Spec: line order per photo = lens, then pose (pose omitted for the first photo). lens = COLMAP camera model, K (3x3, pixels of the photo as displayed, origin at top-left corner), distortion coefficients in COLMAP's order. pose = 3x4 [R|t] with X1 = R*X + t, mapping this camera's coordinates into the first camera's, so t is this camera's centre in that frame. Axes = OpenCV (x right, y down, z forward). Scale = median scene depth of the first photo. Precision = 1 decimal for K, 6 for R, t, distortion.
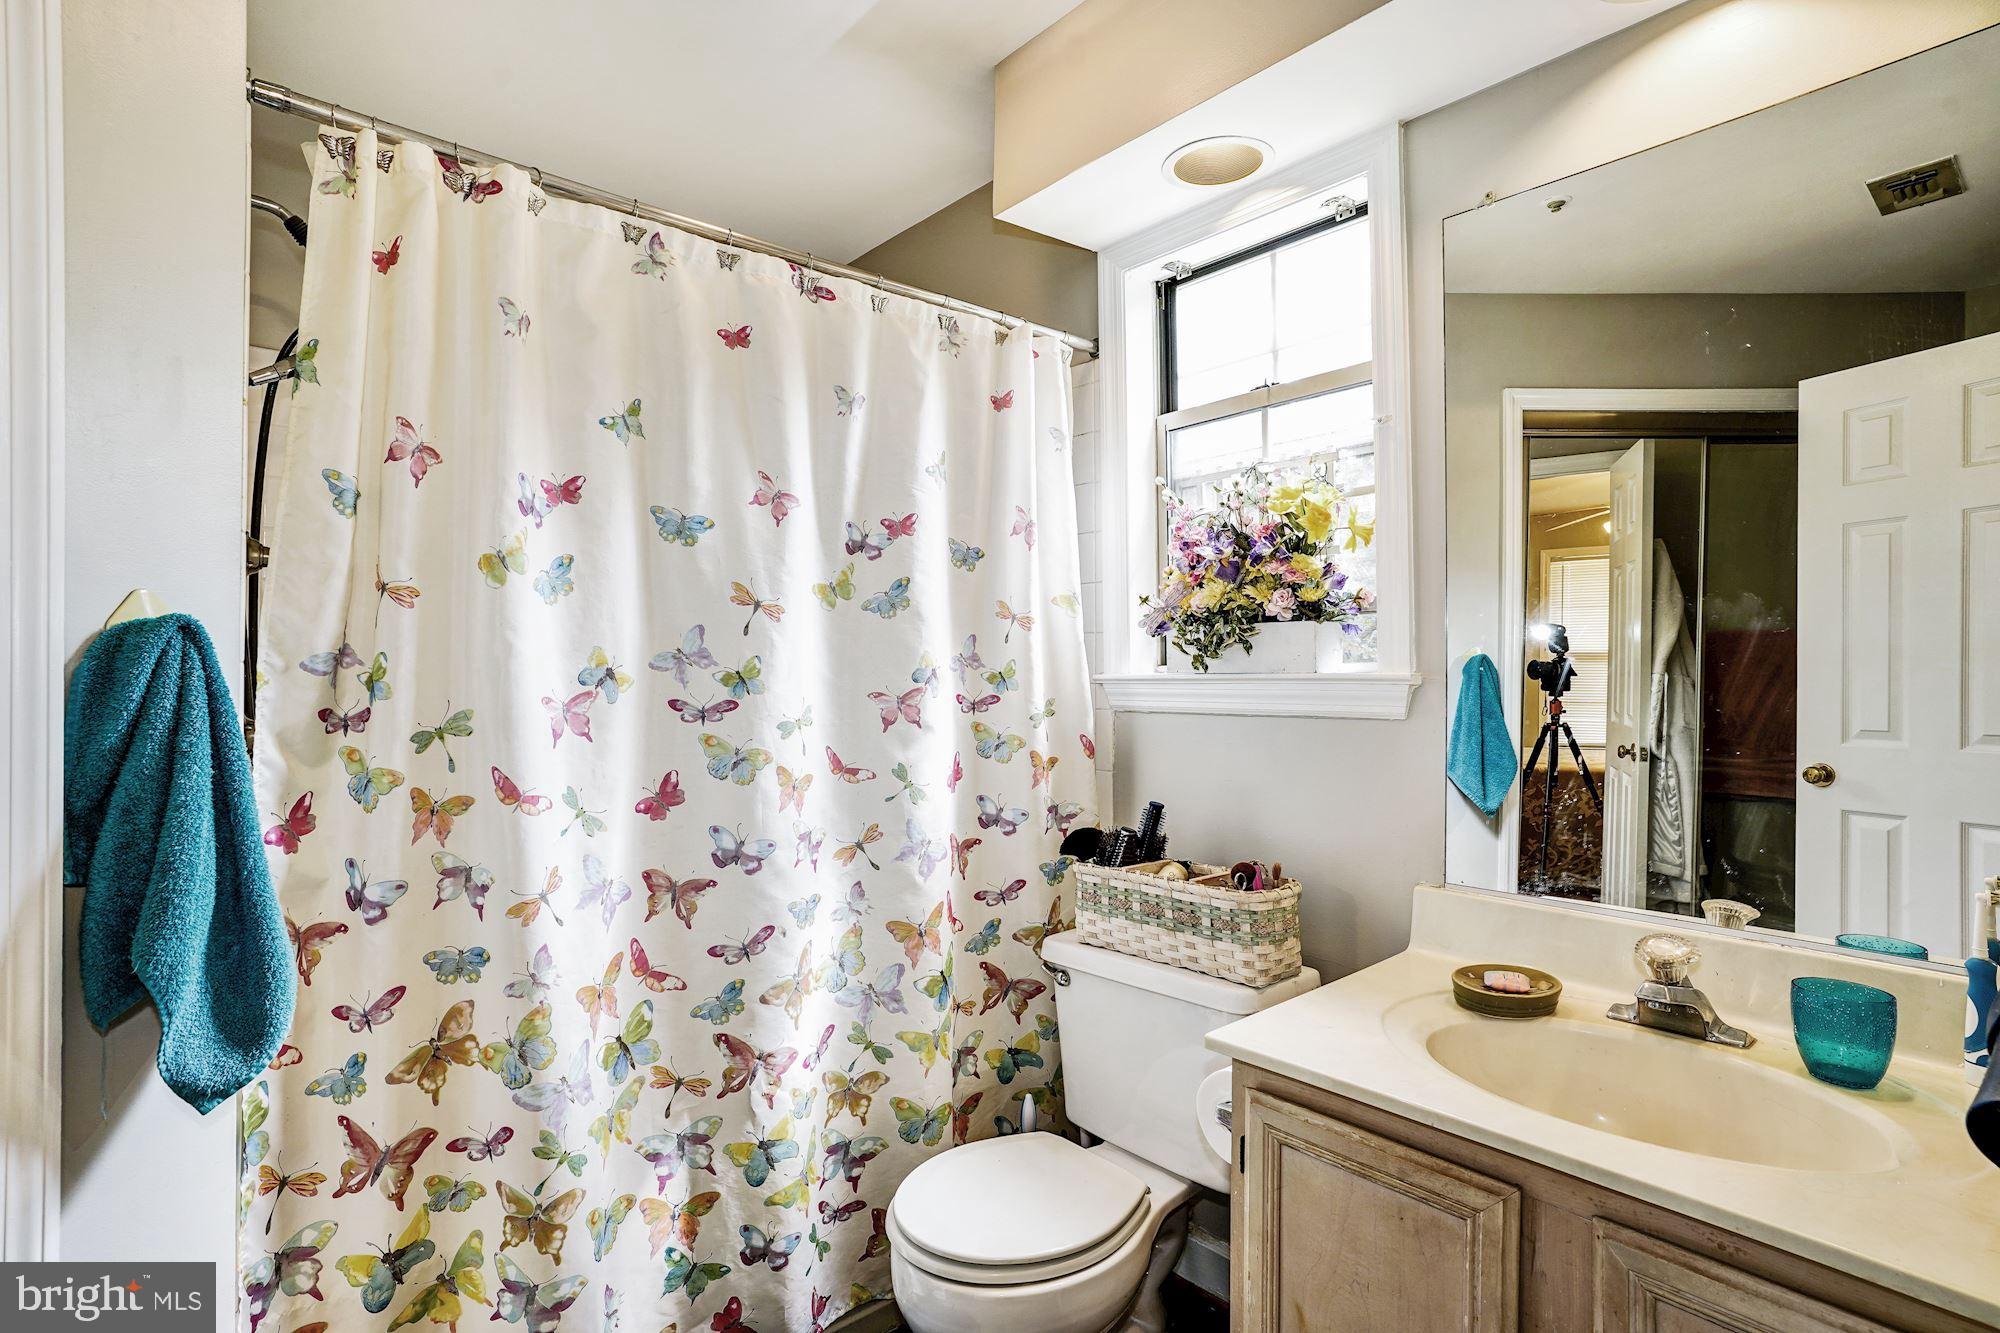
lens RADIAL K [[992.3, 0, 1006.6], [0, 992.3, 671.9], [0, 0, 1]] dist [-0.057800, 0.030271]
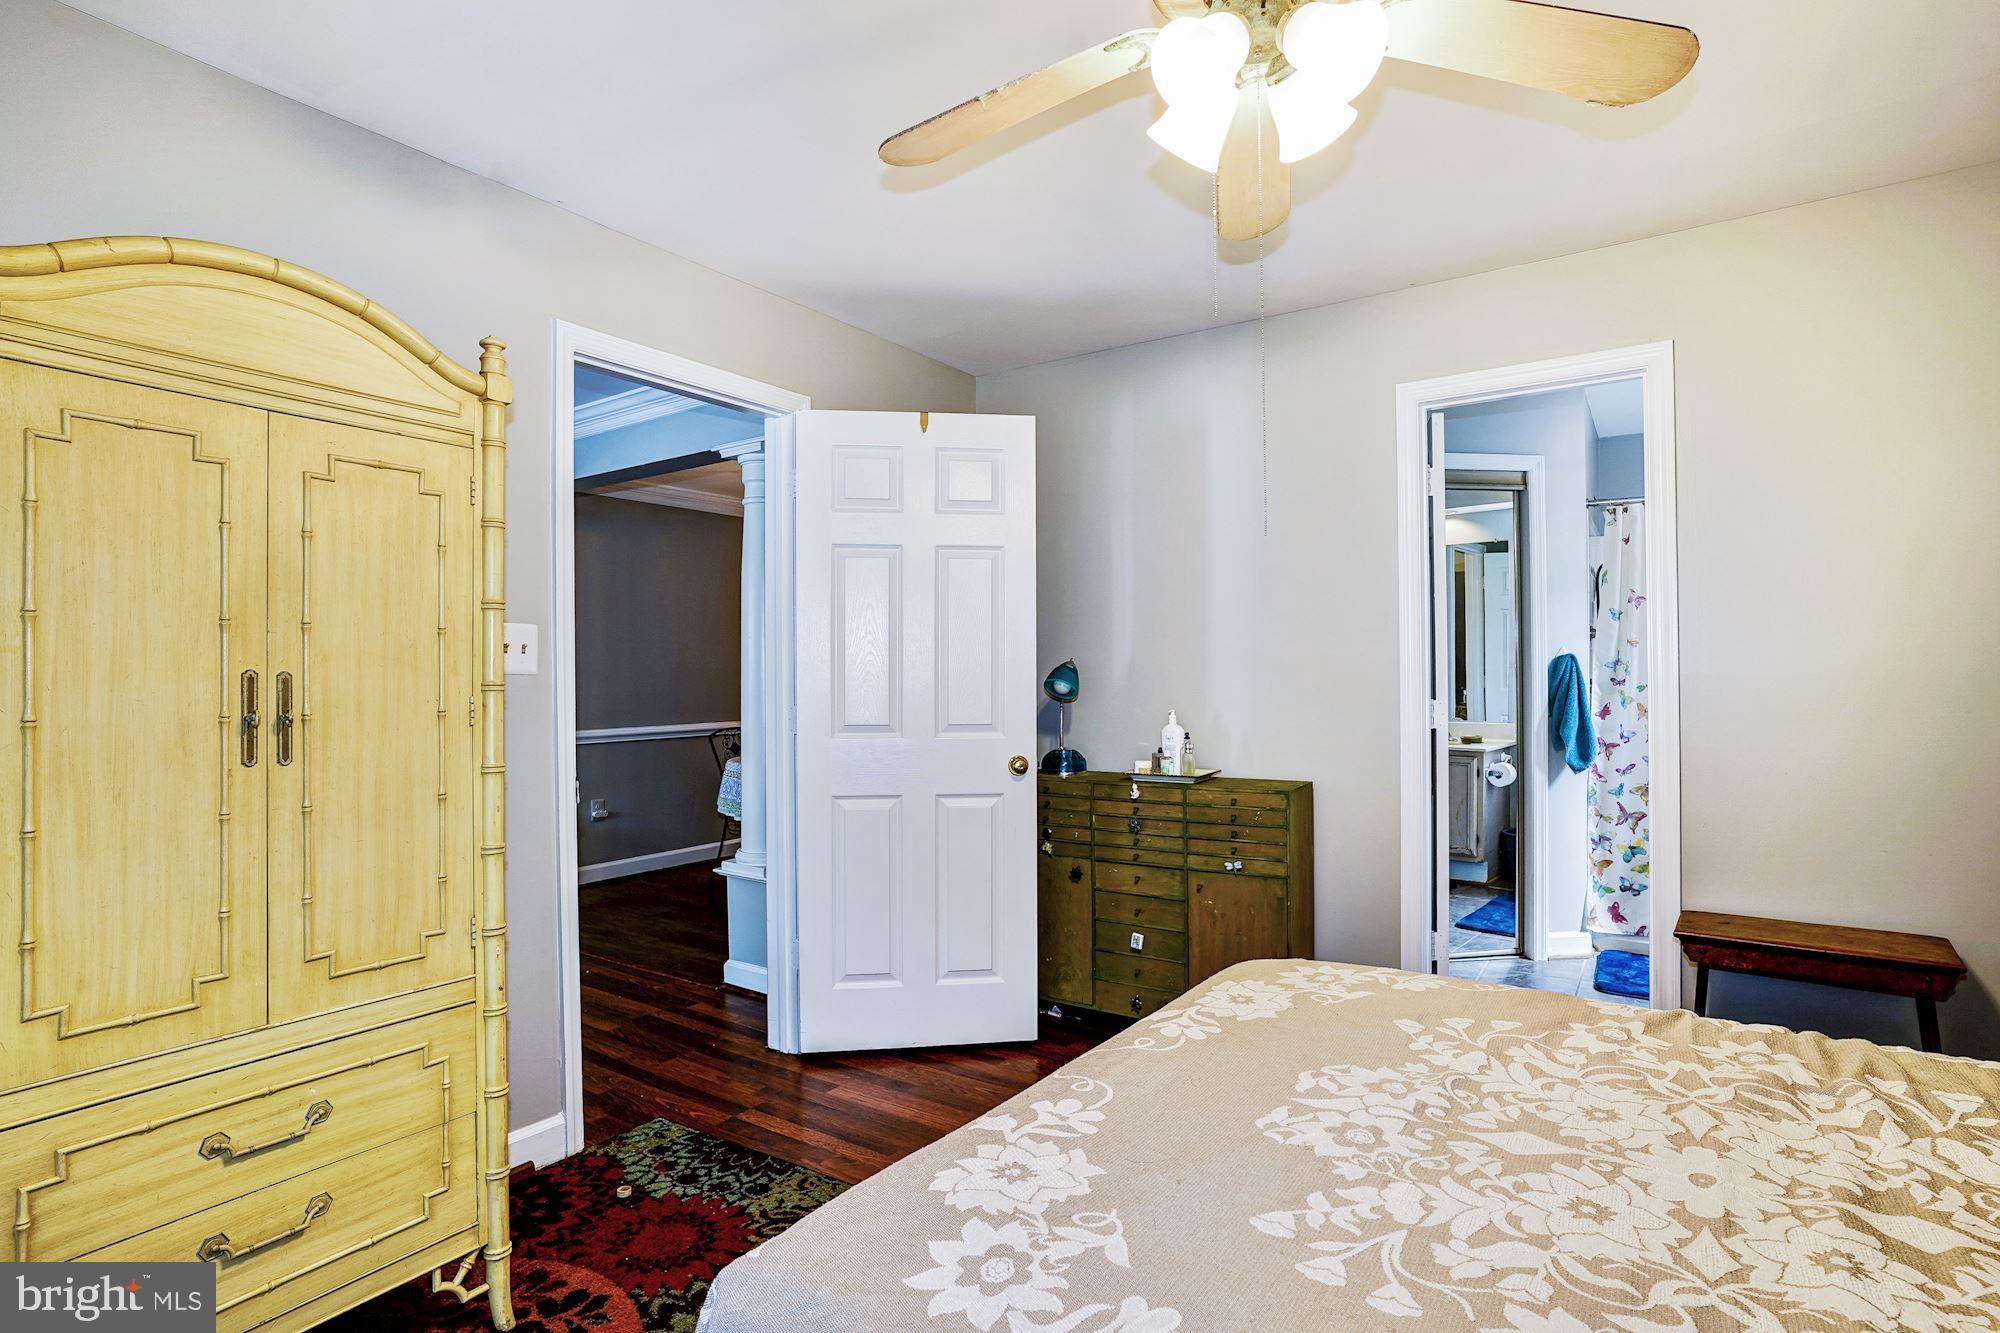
lens RADIAL K [[992.3, 0, 991.5], [0, 992.3, 668.3], [0, 0, 1]] dist [-0.057800, 0.030271]
pose [[0.260535, -0.006674, -0.965441, 1.991046], [0.010753, 0.999934, -0.004011, -0.005473], [0.965404, -0.009336, 0.260590, -1.950263]]
